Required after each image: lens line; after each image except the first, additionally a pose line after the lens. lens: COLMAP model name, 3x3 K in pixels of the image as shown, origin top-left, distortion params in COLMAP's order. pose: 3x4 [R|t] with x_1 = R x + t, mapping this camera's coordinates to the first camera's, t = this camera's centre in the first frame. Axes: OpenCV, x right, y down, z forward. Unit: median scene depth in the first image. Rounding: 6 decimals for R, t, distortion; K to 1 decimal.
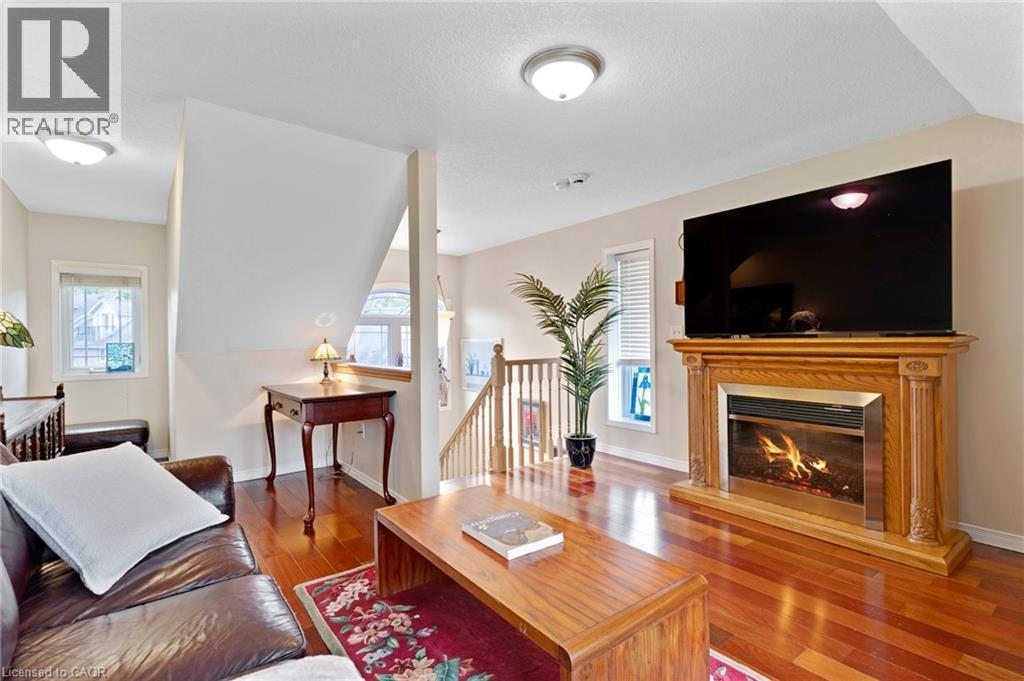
lens RADIAL K [[469.6, 0, 515.8], [0, 469.6, 343.9], [0, 0, 1]] dist [0.014348, -0.000734]
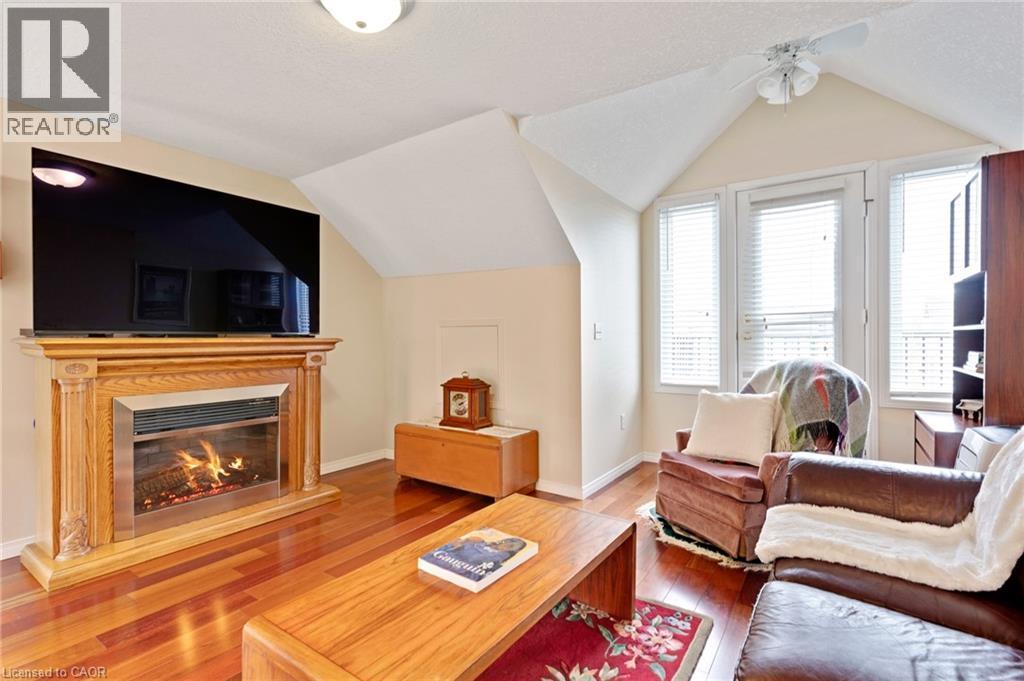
lens RADIAL K [[469.6, 0, 516.9], [0, 469.6, 337.0], [0, 0, 1]] dist [0.014348, -0.000734]
pose [[-0.294098, 0.004149, 0.955766, -0.562563], [0.002116, 0.999991, -0.003690, -0.009756], [-0.955773, 0.000937, -0.294104, 0.756053]]
